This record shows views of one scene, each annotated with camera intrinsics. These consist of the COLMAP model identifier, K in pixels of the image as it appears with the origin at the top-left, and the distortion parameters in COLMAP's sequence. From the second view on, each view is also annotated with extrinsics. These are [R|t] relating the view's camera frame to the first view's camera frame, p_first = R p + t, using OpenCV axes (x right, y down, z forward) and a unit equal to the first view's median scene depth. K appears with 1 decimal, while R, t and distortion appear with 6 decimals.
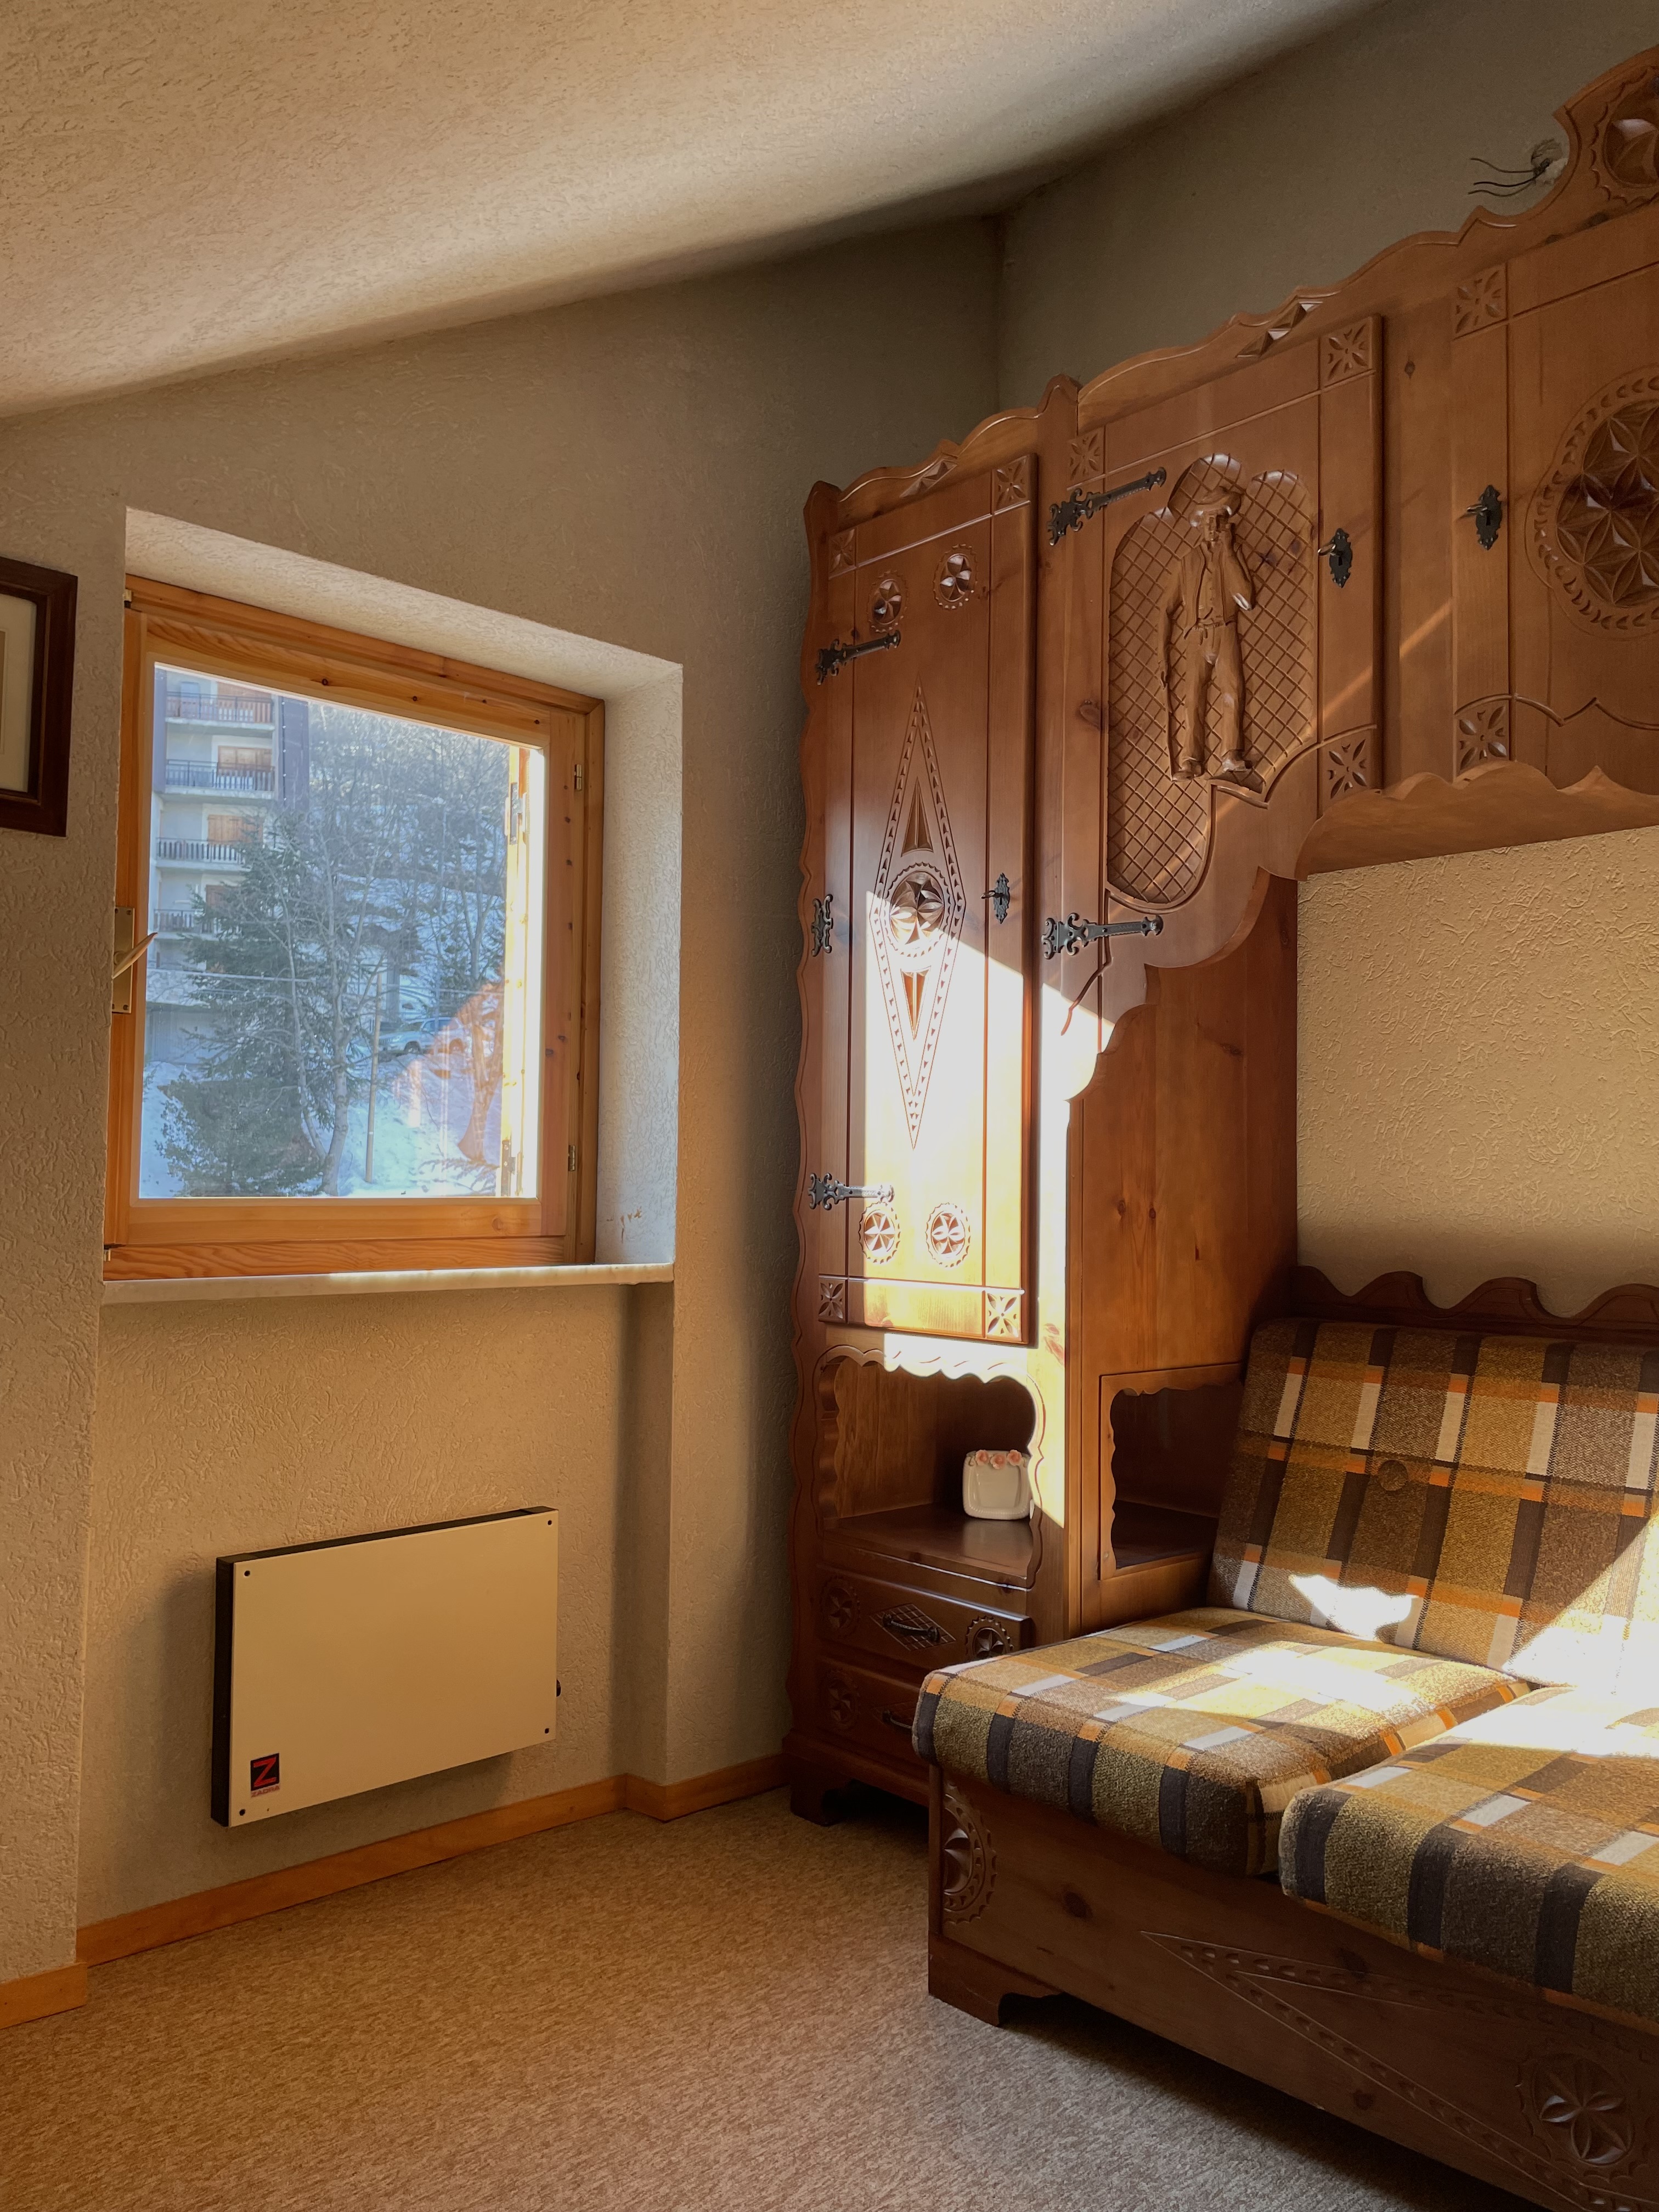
lens RADIAL K [[1666.7, 0, 844.7], [0, 1666.7, 1098.1], [0, 0, 1]] dist [0.093811, -0.120985]
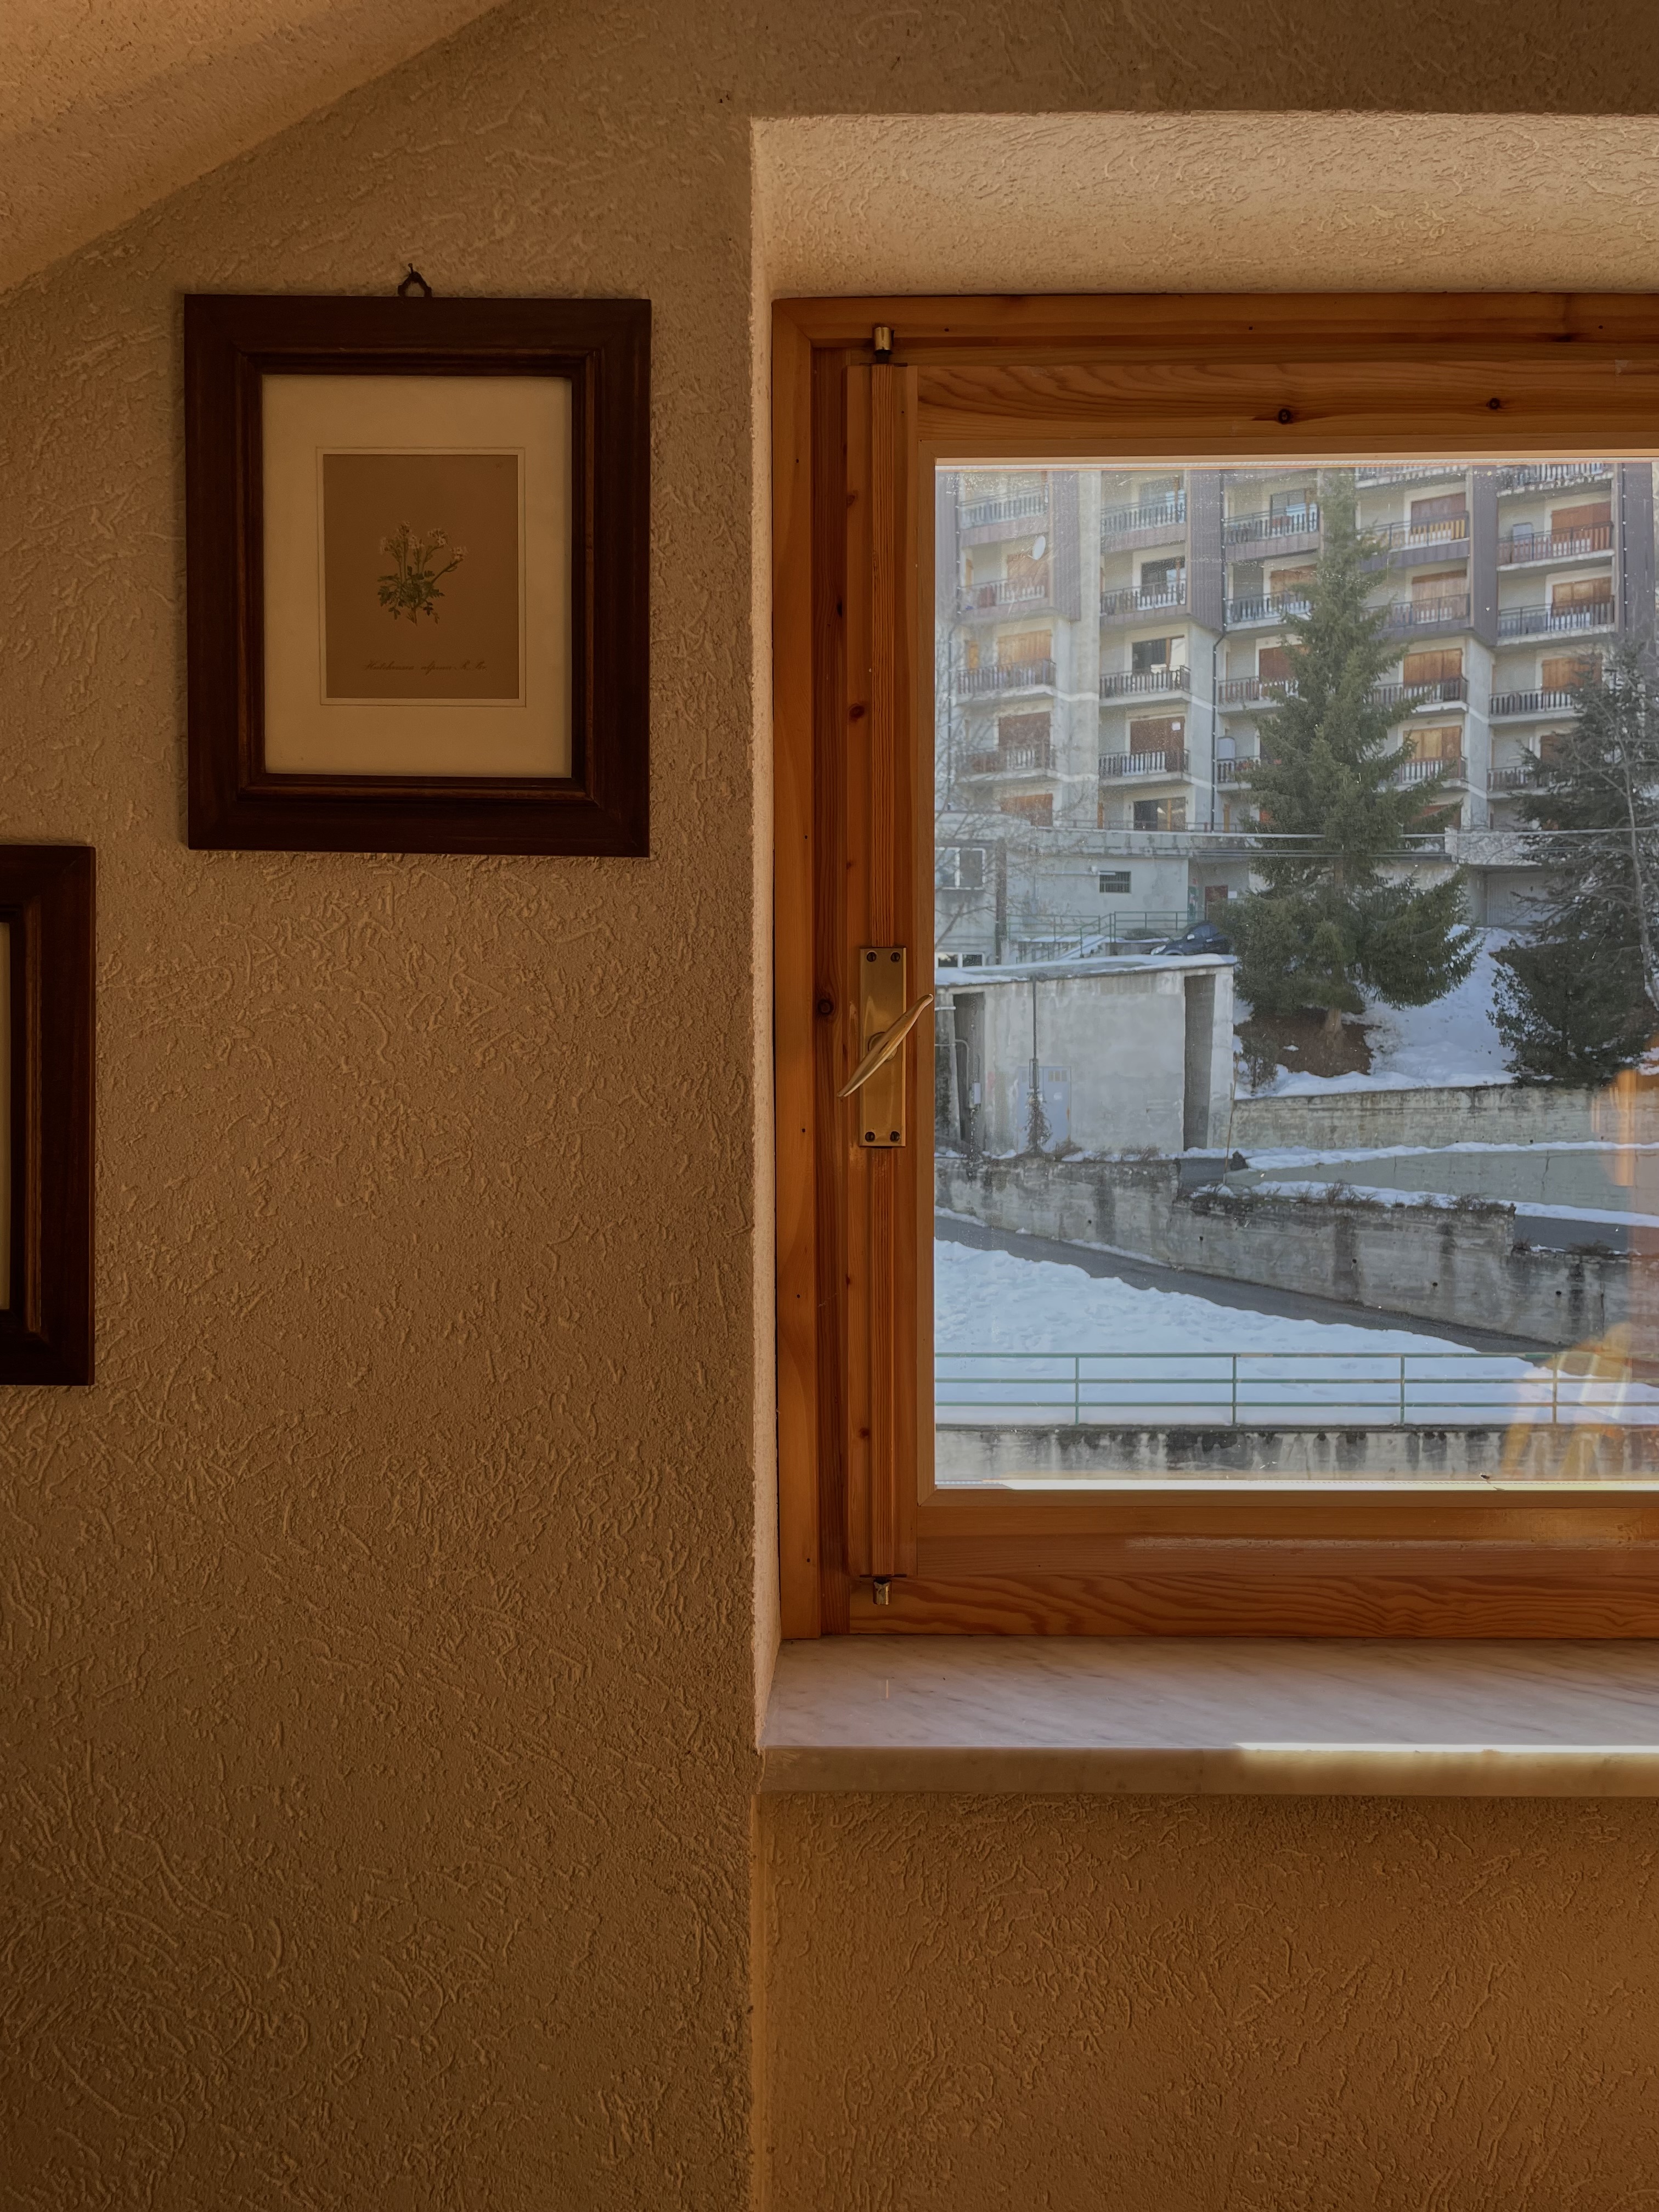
lens RADIAL K [[1666.7, 0, 844.7], [0, 1666.7, 1098.1], [0, 0, 1]] dist [0.093811, -0.120985]
pose [[0.724872, 0.011748, -0.688784, -0.072053], [0.046406, 0.996751, 0.065837, -0.098773], [0.687319, -0.079687, 0.721971, 0.592937]]
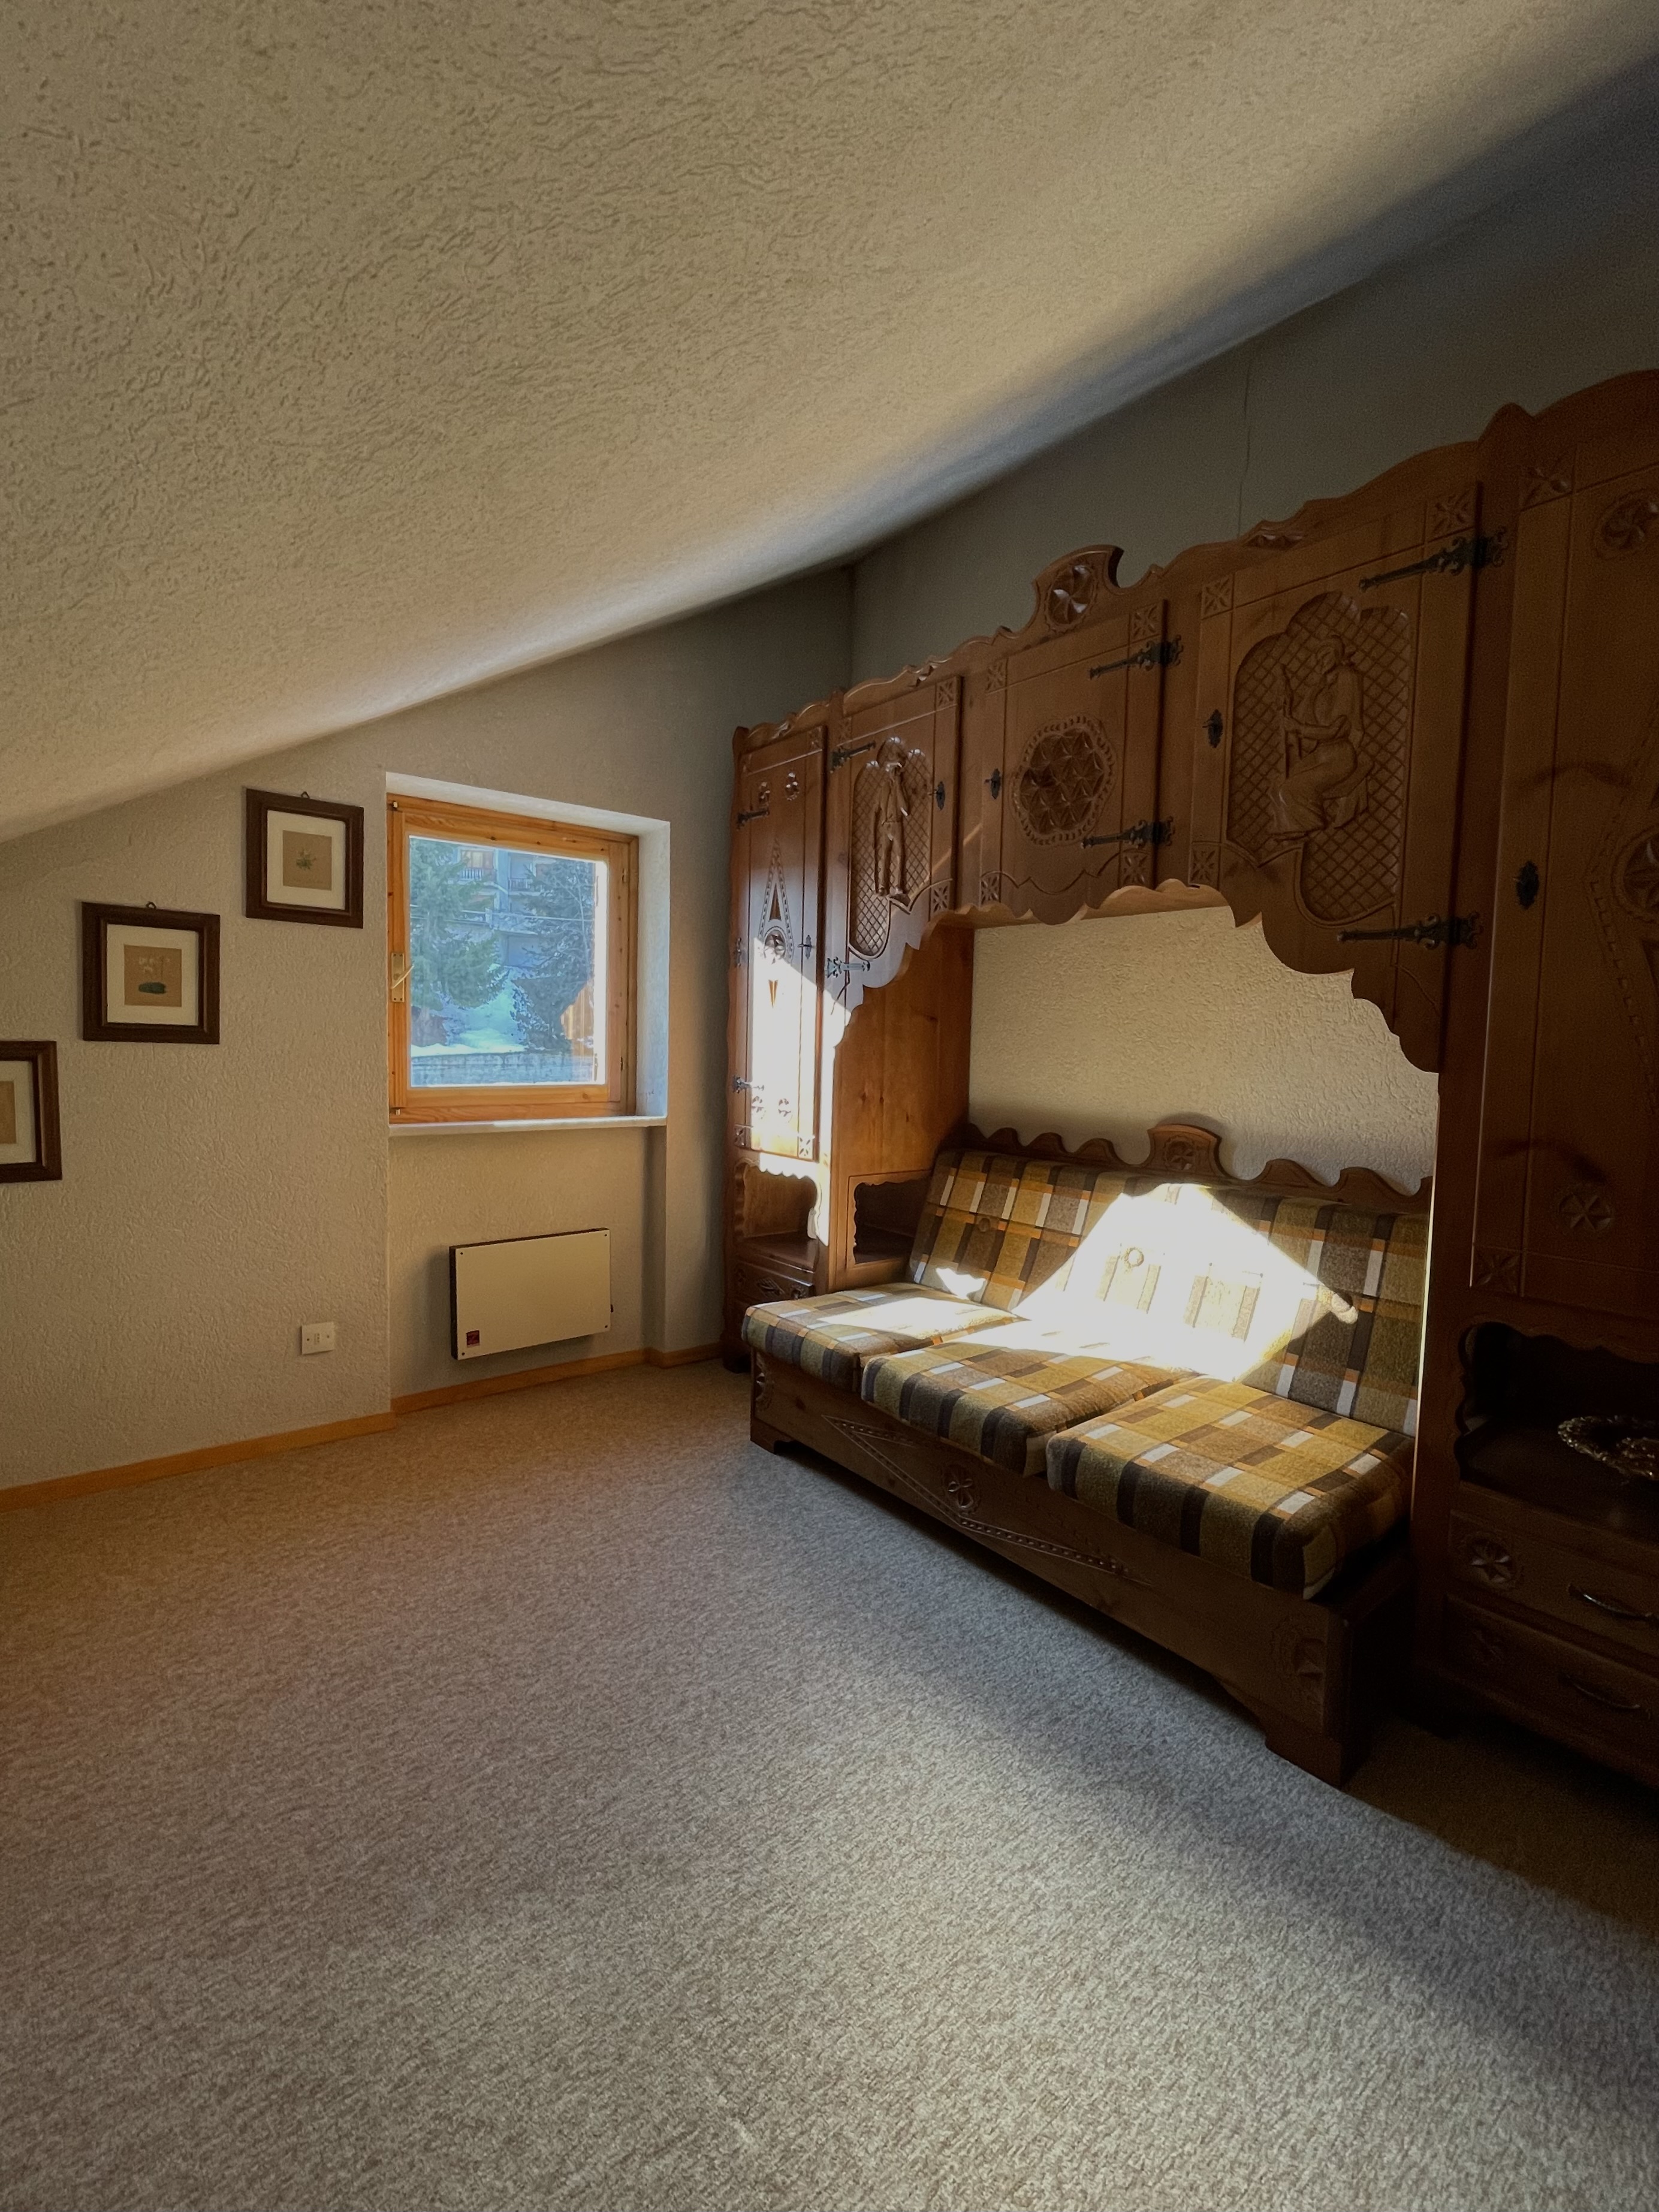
lens RADIAL K [[973.1, 0, 829.5], [0, 973.1, 1106.0], [0, 0, 1]] dist [-0.000723, -0.000043]
pose [[0.996871, 0.017534, -0.077077, 0.220226], [-0.007983, 0.992435, 0.122508, -0.073551], [0.078642, -0.121510, 0.989470, -0.212273]]
